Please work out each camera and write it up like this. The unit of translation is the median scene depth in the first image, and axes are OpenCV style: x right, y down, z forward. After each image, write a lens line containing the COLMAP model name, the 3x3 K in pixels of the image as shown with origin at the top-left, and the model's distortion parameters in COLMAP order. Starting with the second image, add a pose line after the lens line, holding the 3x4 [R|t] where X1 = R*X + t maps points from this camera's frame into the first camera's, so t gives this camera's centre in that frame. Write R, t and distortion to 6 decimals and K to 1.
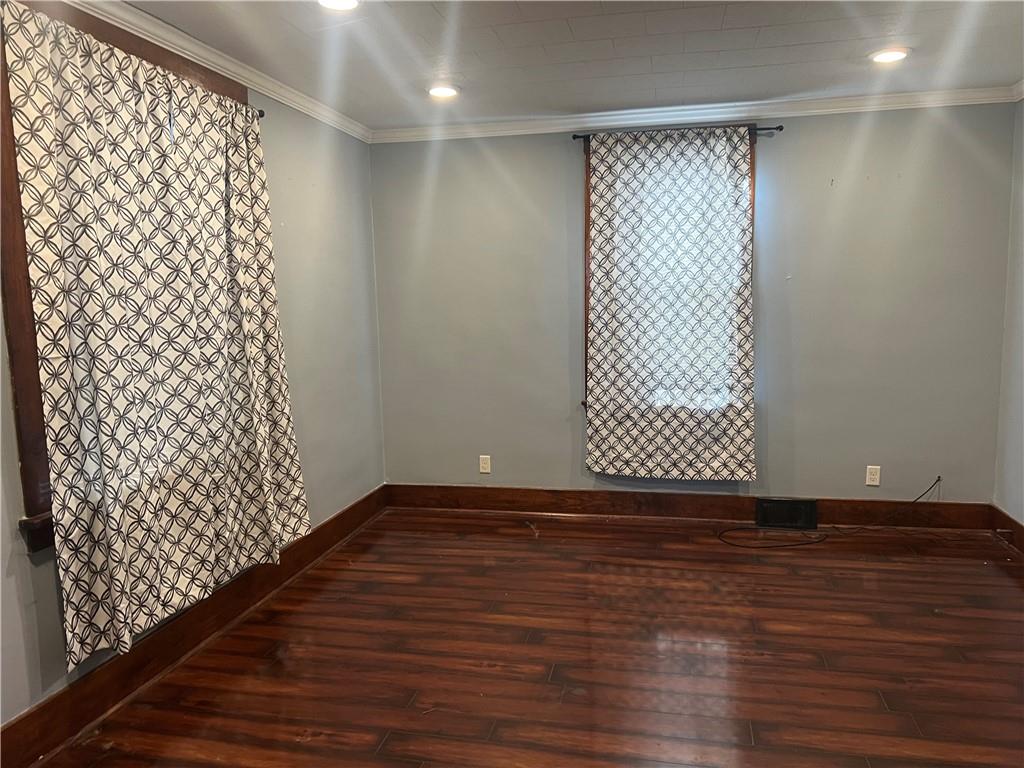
lens RADIAL K [[780.9, 0, 513.1], [0, 780.9, 387.9], [0, 0, 1]] dist [0.010946, -0.002492]
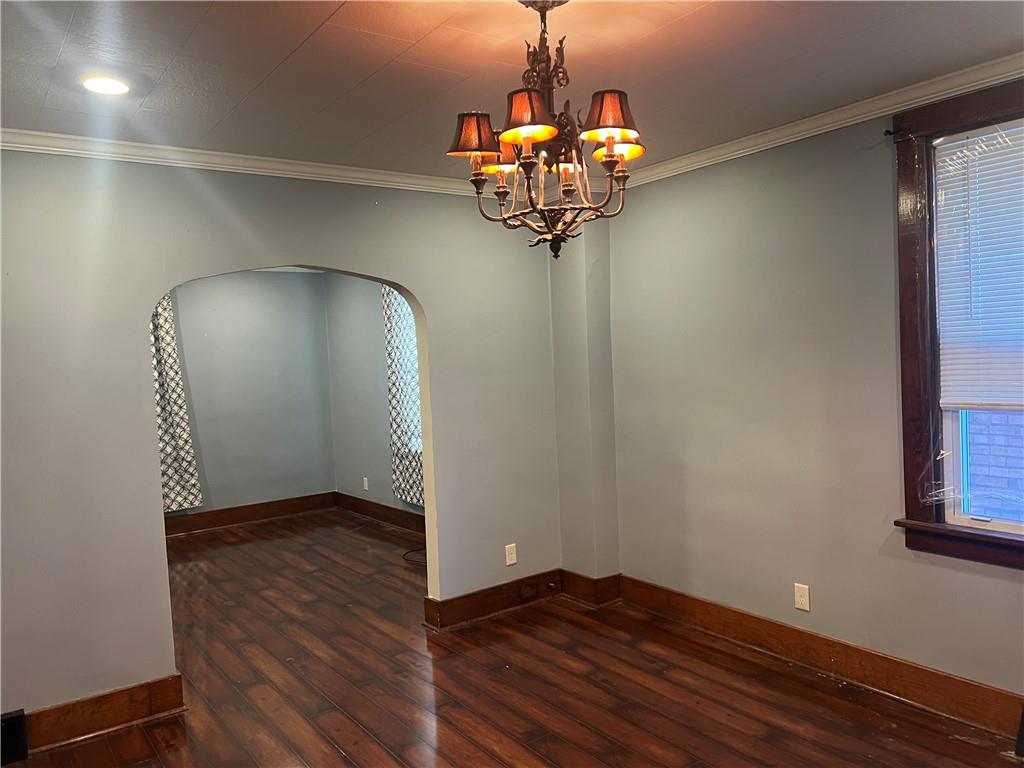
lens RADIAL K [[780.9, 0, 514.3], [0, 780.9, 383.1], [0, 0, 1]] dist [0.010946, -0.002492]
pose [[0.742855, 0.009525, -0.669384, 1.337351], [-0.045705, 0.998287, -0.036517, -0.057095], [0.667890, 0.057721, 0.742019, 0.114882]]
